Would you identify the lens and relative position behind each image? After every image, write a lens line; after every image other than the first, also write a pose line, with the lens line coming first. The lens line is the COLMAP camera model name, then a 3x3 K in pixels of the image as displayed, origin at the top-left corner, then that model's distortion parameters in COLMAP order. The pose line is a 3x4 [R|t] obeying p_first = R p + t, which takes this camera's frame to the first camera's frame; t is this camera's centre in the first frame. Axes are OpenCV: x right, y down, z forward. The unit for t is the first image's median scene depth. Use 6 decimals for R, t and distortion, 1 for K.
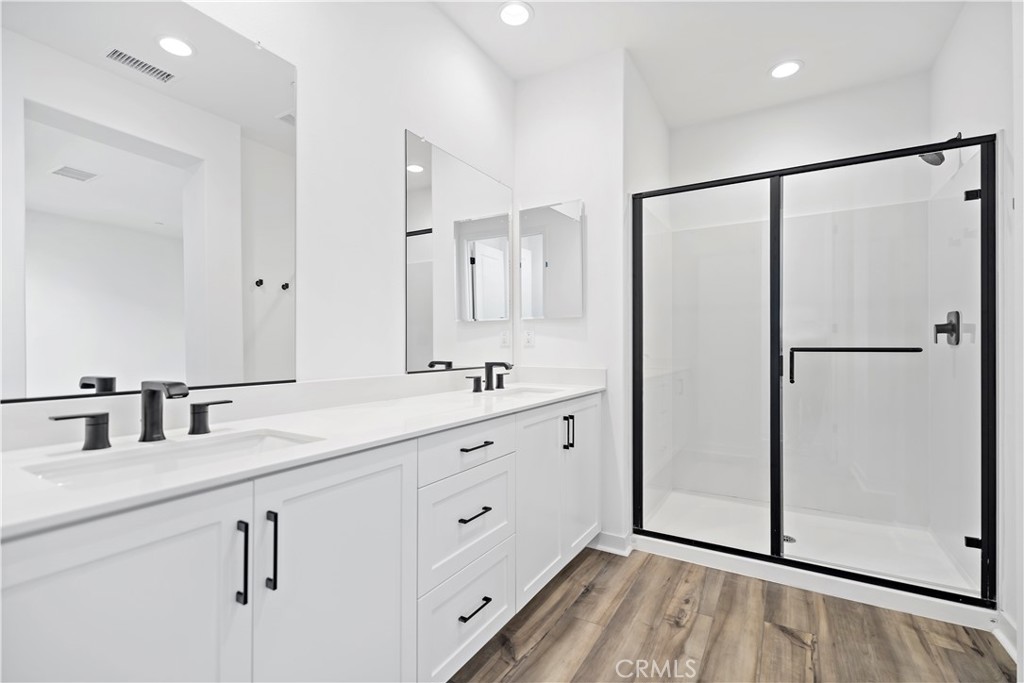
lens RADIAL K [[461.5, 0, 512.0], [0, 461.5, 347.5], [0, 0, 1]] dist [0.006575, -0.002028]
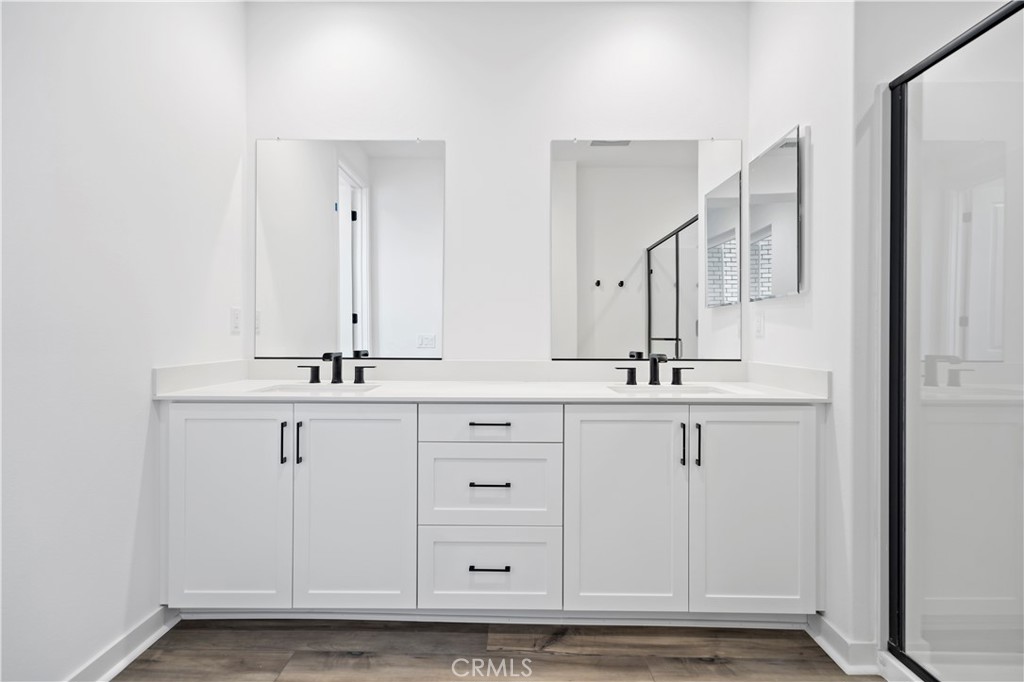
lens RADIAL K [[461.5, 0, 511.8], [0, 461.5, 336.1], [0, 0, 1]] dist [0.006575, -0.002028]
pose [[0.501830, 0.002289, -0.864963, 0.650662], [-0.006488, 0.999978, -0.001118, 0.000811], [0.864942, 0.006173, 0.501834, 0.339480]]
